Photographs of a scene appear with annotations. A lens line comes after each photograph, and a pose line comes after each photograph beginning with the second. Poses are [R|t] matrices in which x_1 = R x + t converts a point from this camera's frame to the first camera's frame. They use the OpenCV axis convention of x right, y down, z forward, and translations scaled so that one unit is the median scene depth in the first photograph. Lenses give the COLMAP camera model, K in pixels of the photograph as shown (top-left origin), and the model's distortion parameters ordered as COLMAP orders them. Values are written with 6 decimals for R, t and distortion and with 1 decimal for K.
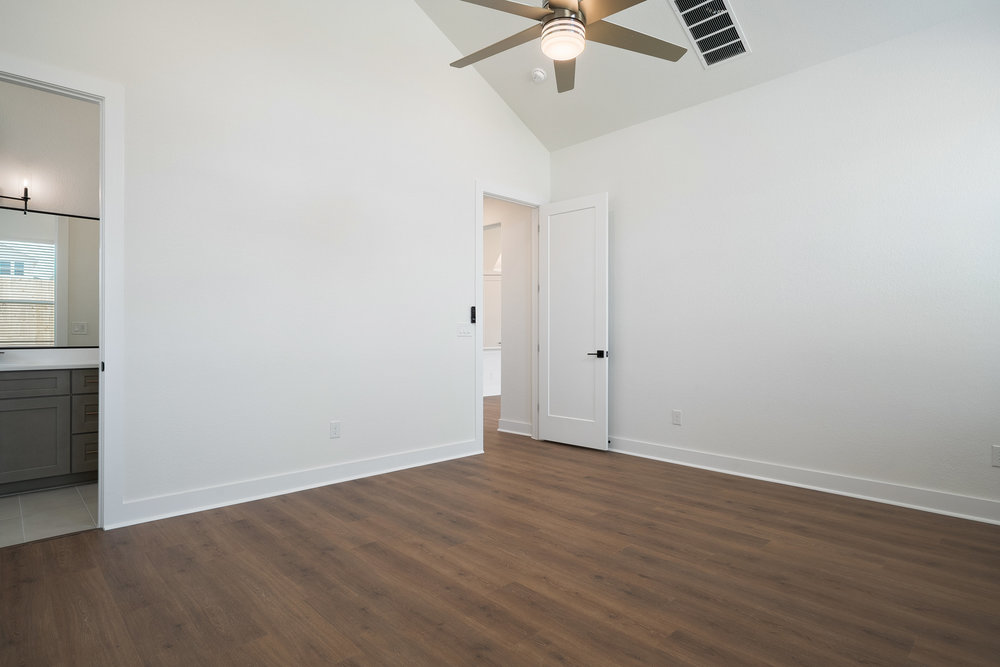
lens RADIAL K [[534.6, 0, 506.6], [0, 534.6, 337.4], [0, 0, 1]] dist [-0.004252, 0.016819]
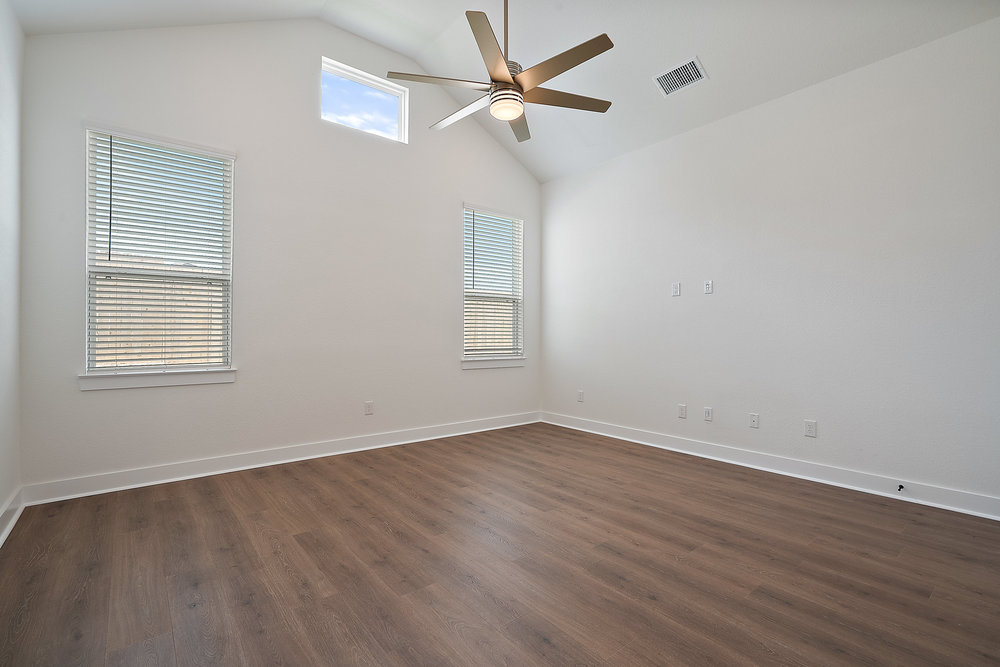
lens RADIAL K [[451.1, 0, 500.0], [0, 451.1, 333.5], [0, 0, 1]] dist [-0.011028, 0.000072]
pose [[-0.995337, -0.000002, 0.096463, 0.014669], [0.000129, 0.999999, 0.001350, -0.009729], [-0.096463, 0.001357, -0.995336, 1.848146]]
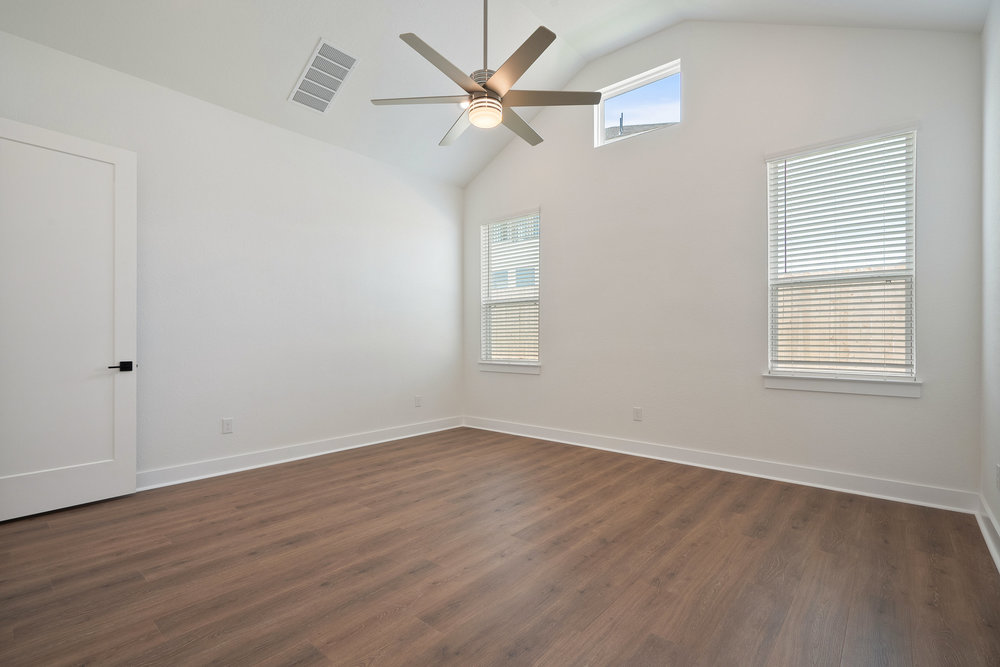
lens RADIAL K [[458.8, 0, 499.4], [0, 458.8, 337.0], [0, 0, 1]] dist [0.001765, 0.000665]
pose [[-0.094162, 0.006848, 0.995533, -0.905219], [0.005010, 0.999967, -0.006405, -0.005219], [-0.995544, 0.004384, -0.094193, 0.955046]]
